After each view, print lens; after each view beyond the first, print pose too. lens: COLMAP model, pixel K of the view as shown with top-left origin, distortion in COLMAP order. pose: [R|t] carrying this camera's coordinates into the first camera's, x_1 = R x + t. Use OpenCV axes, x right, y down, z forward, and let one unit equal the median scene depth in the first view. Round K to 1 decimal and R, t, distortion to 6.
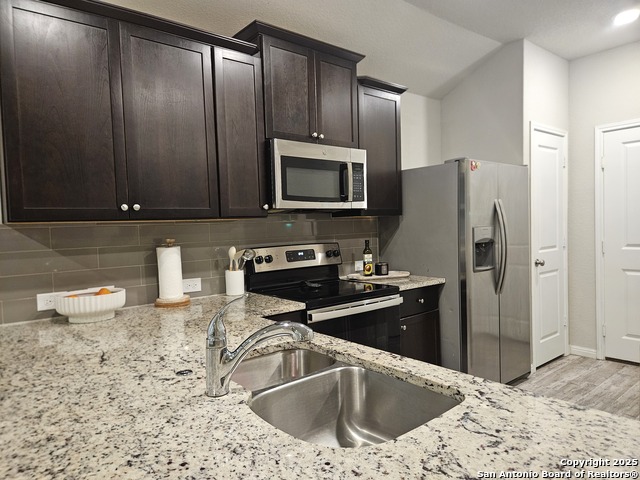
lens RADIAL K [[420.1, 0, 321.3], [0, 420.1, 240.9], [0, 0, 1]] dist [0.080538, -0.072823]
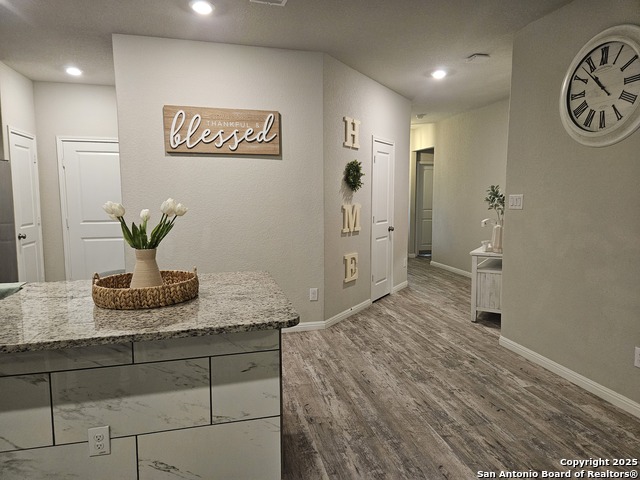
lens RADIAL K [[420.1, 0, 321.3], [0, 420.1, 240.9], [0, 0, 1]] dist [0.080538, -0.072823]
pose [[0.422281, -0.064502, 0.904167, -0.345276], [0.023111, 0.997907, 0.060396, 0.008461], [-0.906170, -0.004608, 0.422888, -0.454520]]
